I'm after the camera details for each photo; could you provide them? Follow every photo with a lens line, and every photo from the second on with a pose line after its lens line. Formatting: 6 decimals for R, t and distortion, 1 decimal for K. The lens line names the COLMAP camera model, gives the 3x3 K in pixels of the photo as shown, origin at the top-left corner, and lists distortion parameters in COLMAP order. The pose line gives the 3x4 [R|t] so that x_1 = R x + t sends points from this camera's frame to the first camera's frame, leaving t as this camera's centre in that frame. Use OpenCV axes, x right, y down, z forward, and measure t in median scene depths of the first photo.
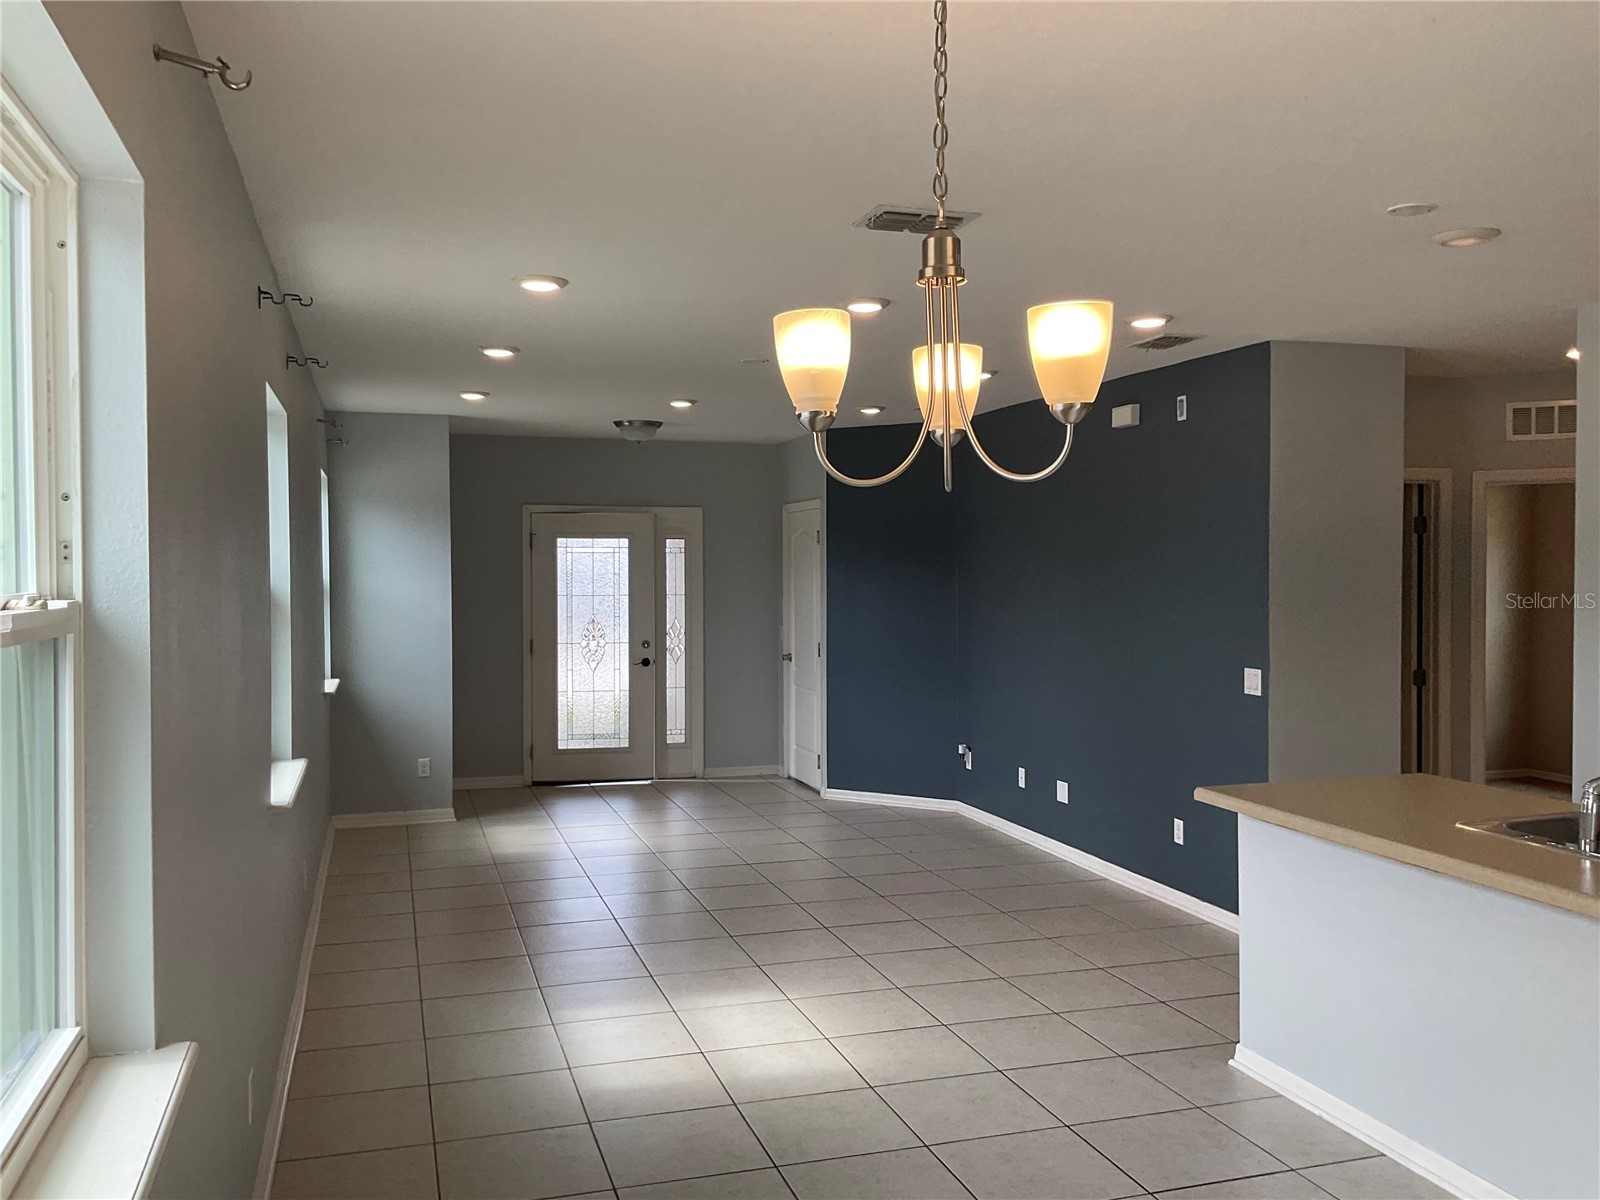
lens RADIAL K [[1304.8, 0, 800.0], [0, 1304.8, 600.0], [0, 0, 1]] dist [0.099231, -0.187577]
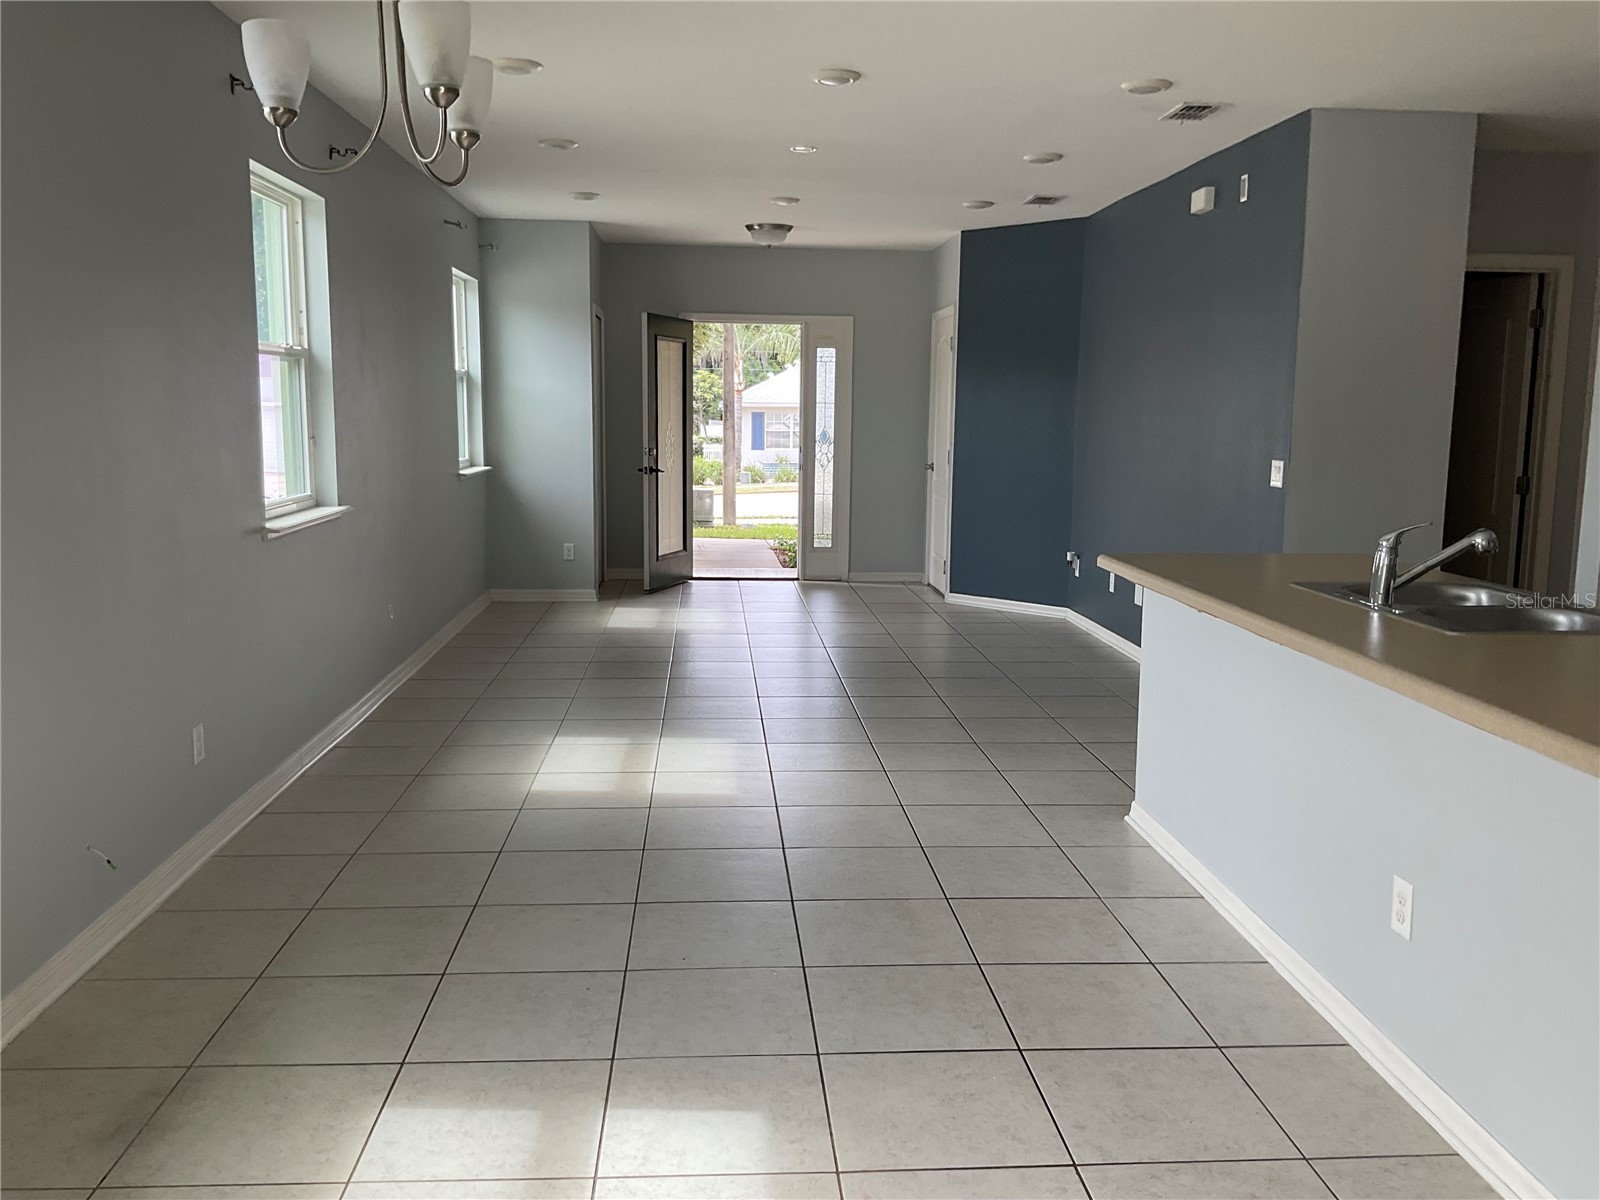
lens RADIAL K [[1304.8, 0, 800.0], [0, 1304.8, 600.0], [0, 0, 1]] dist [0.099231, -0.187577]
pose [[0.973430, 0.048280, -0.223839, 0.150856], [-0.020717, 0.992079, 0.123892, 0.027668], [0.228048, -0.115963, 0.966720, -0.022434]]
